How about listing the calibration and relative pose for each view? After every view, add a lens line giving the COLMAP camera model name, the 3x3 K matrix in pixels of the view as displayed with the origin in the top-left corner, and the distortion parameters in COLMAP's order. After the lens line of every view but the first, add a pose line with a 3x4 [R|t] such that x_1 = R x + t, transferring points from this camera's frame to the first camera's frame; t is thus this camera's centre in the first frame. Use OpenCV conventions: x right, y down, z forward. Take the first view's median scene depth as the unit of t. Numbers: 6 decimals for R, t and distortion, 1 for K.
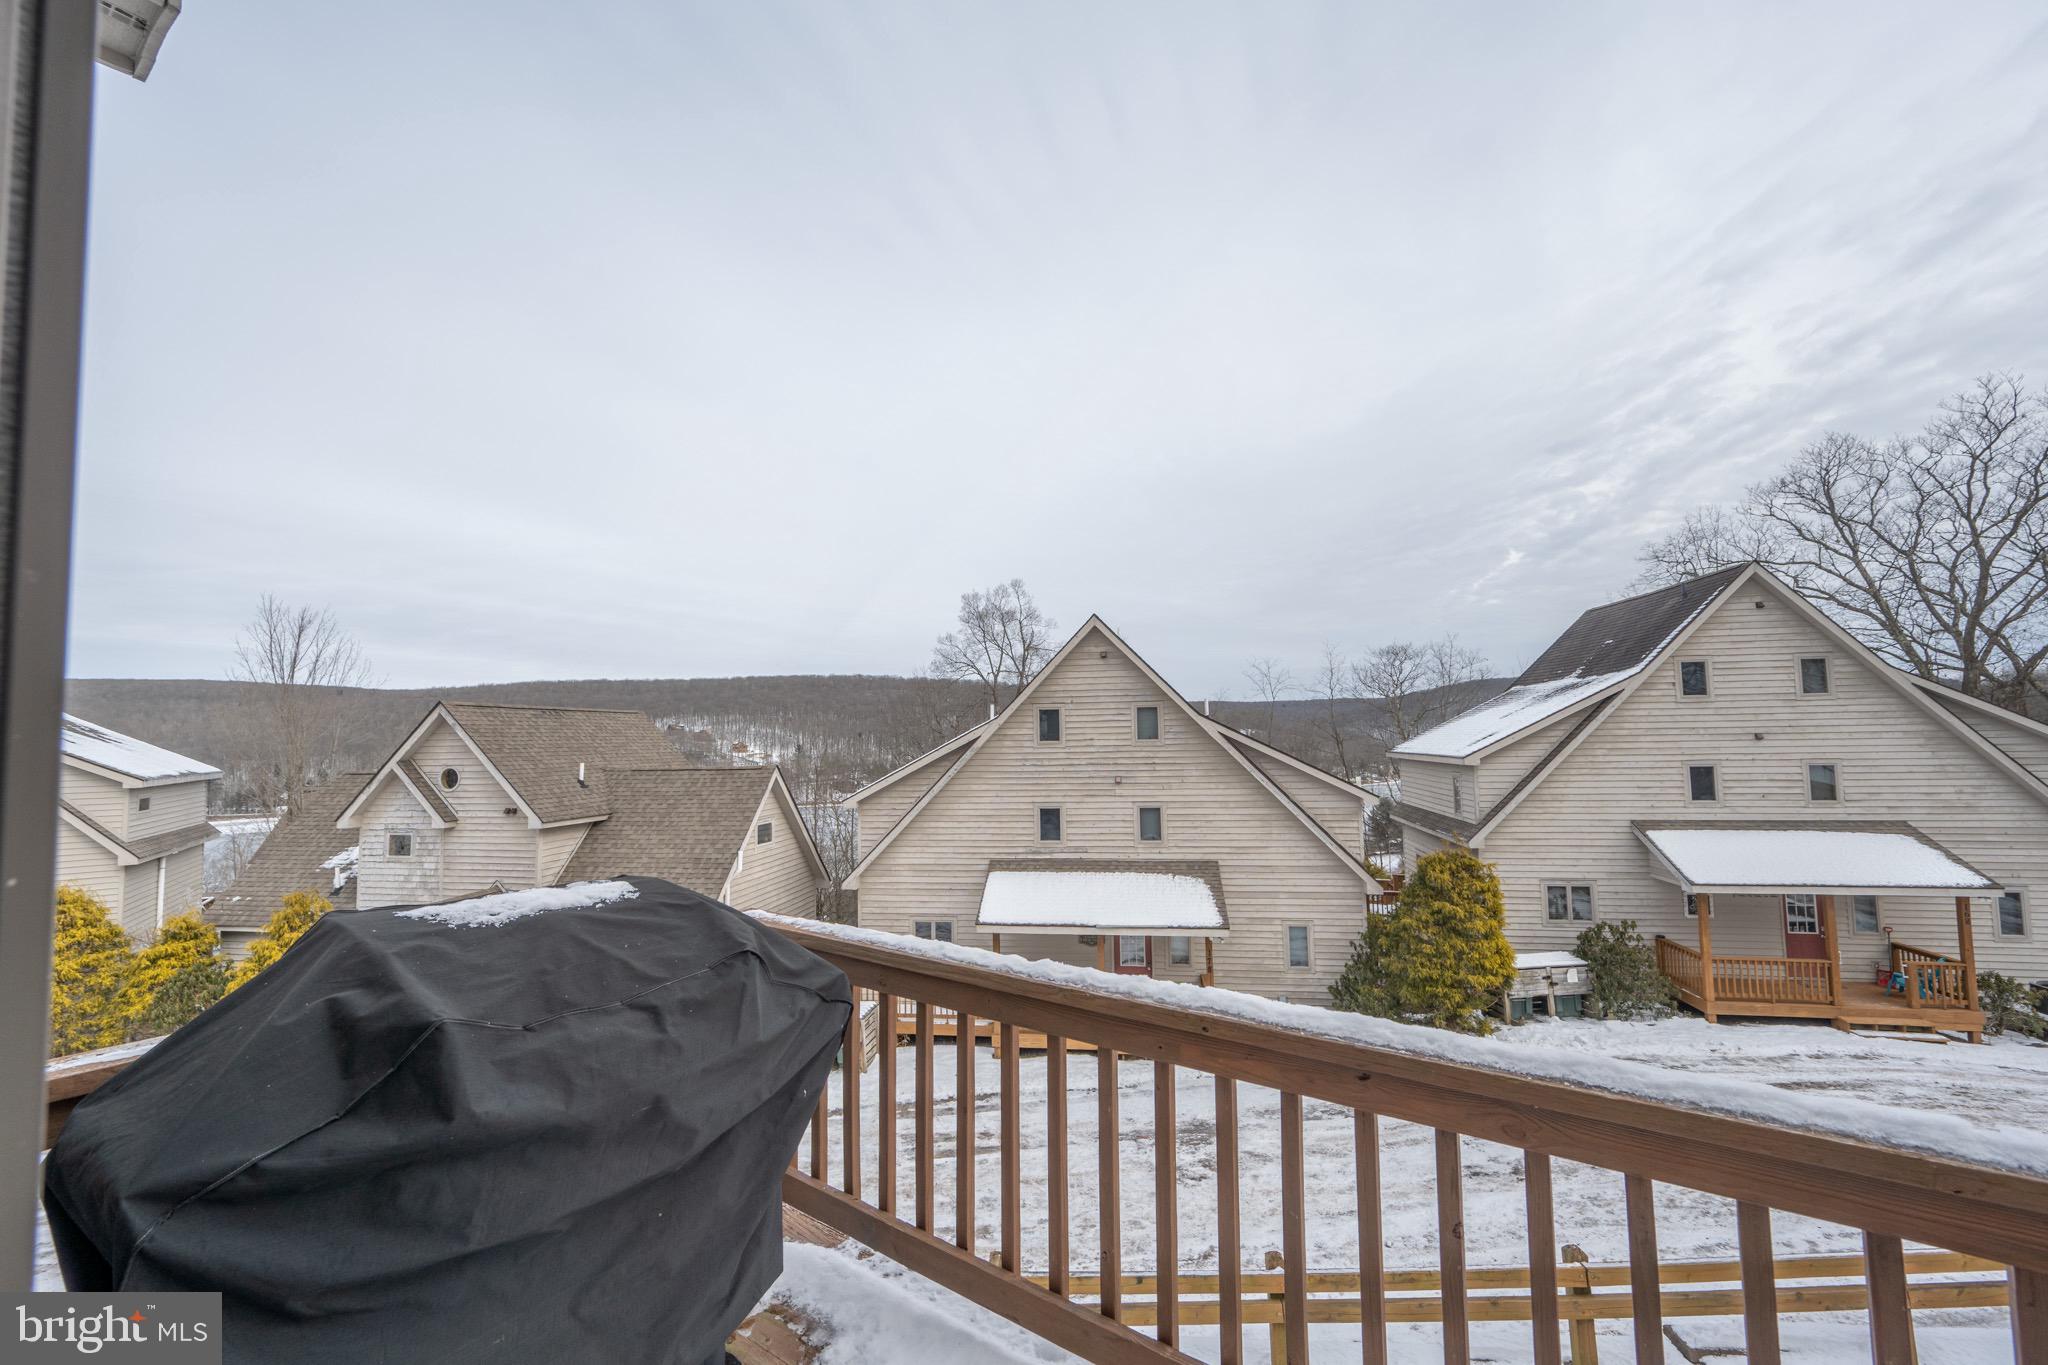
lens RADIAL K [[831.9, 0, 1009.5], [0, 831.9, 671.3], [0, 0, 1]] dist [-0.002166, 0.000141]
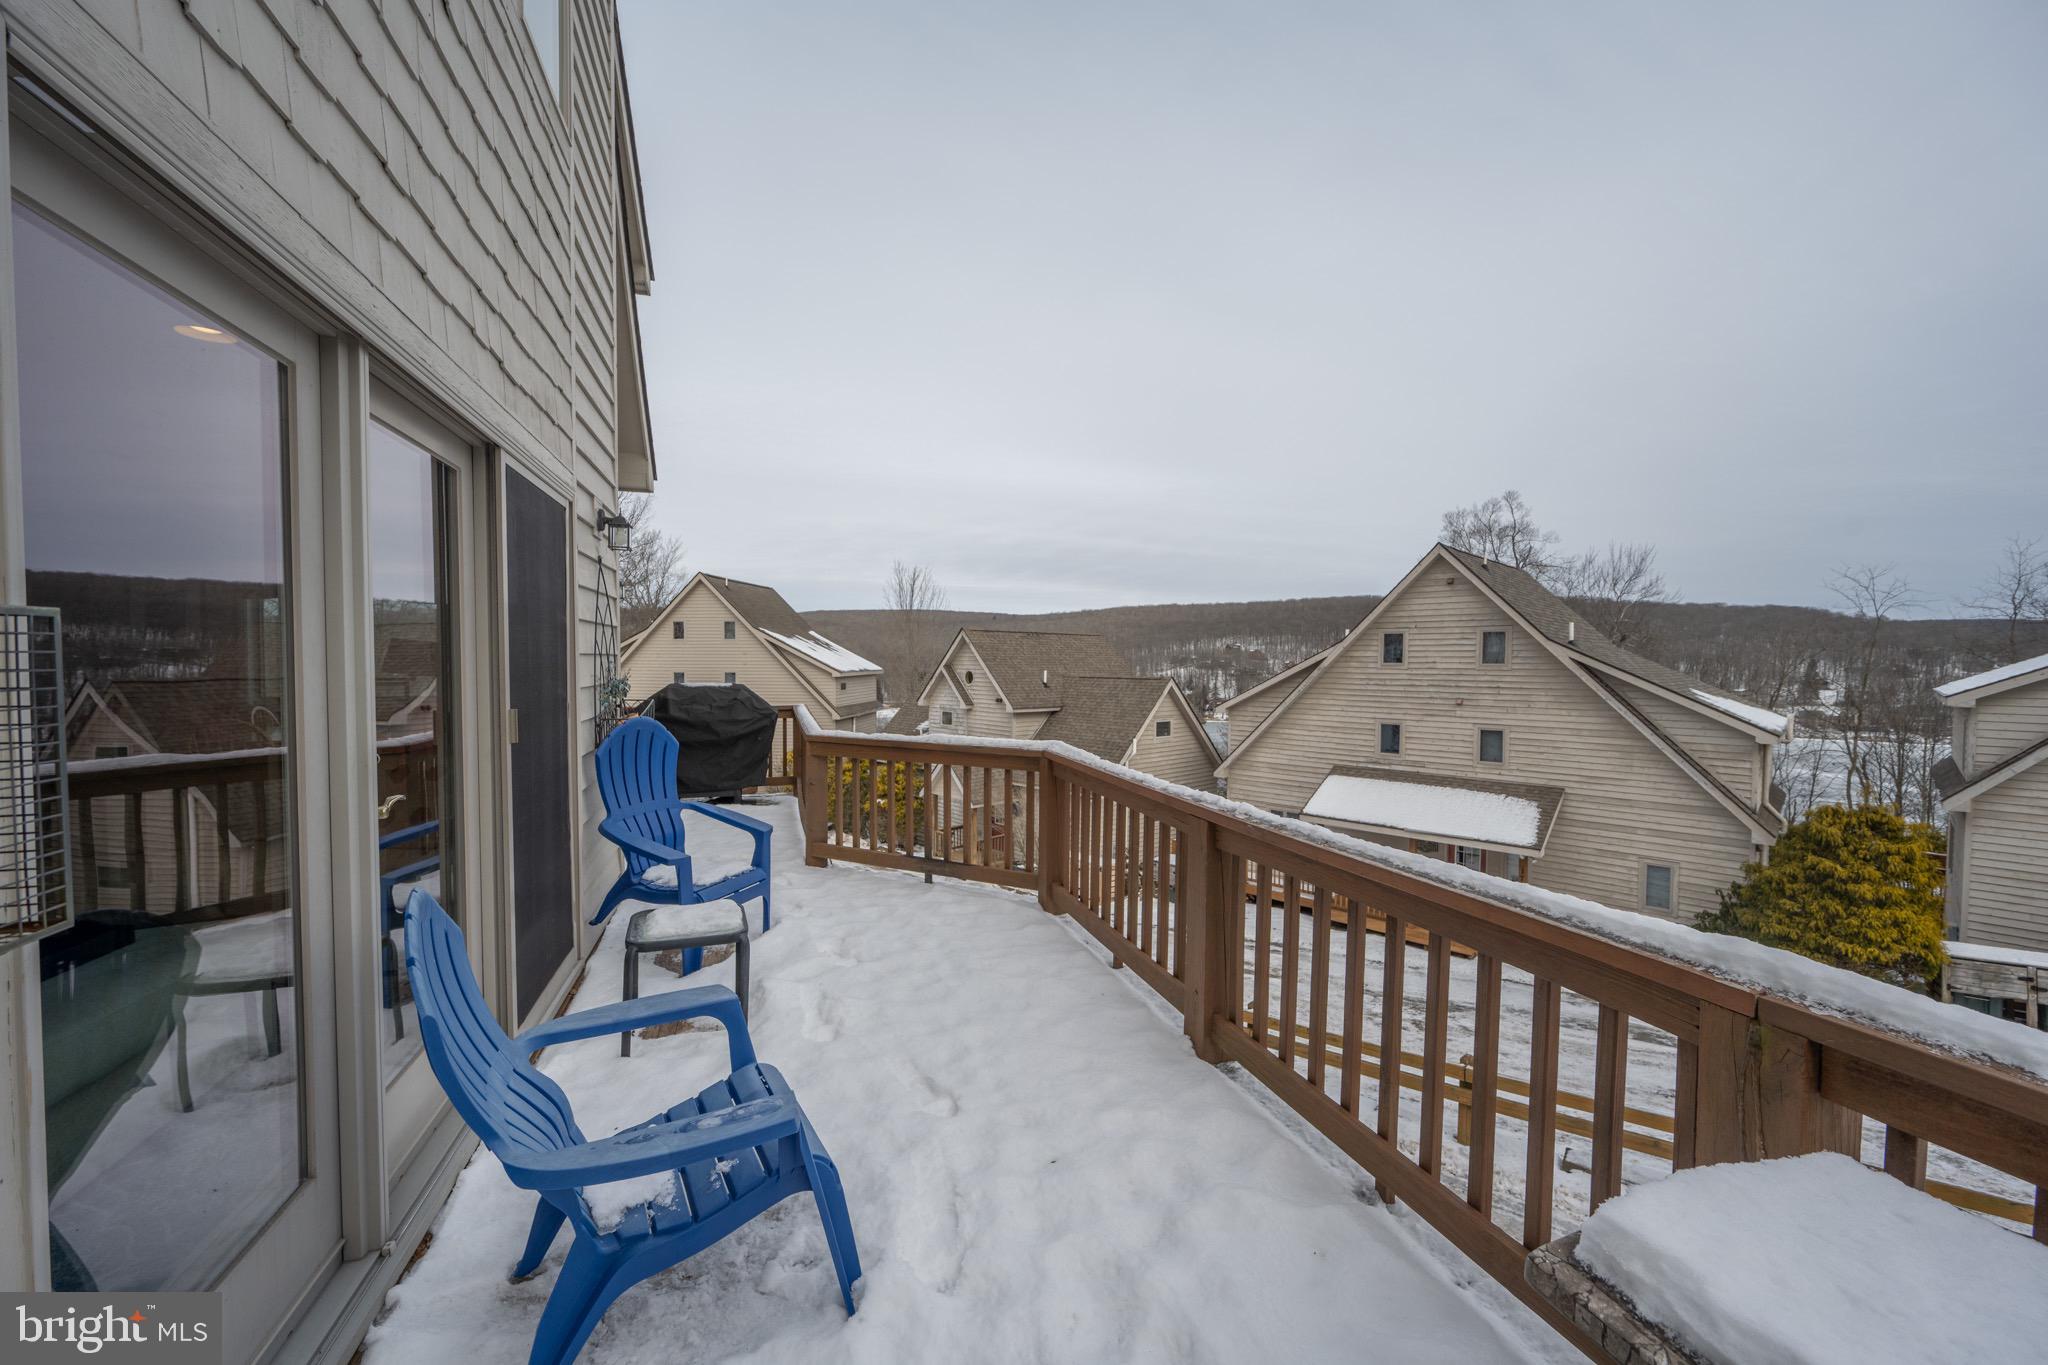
lens RADIAL K [[831.9, 0, 1045.1], [0, 831.9, 674.6], [0, 0, 1]] dist [-0.002166, 0.000141]
pose [[0.802017, 0.032383, -0.596422, 0.334736], [0.027116, 0.995526, 0.090515, -0.011633], [0.596685, -0.088767, 0.797551, -0.138588]]
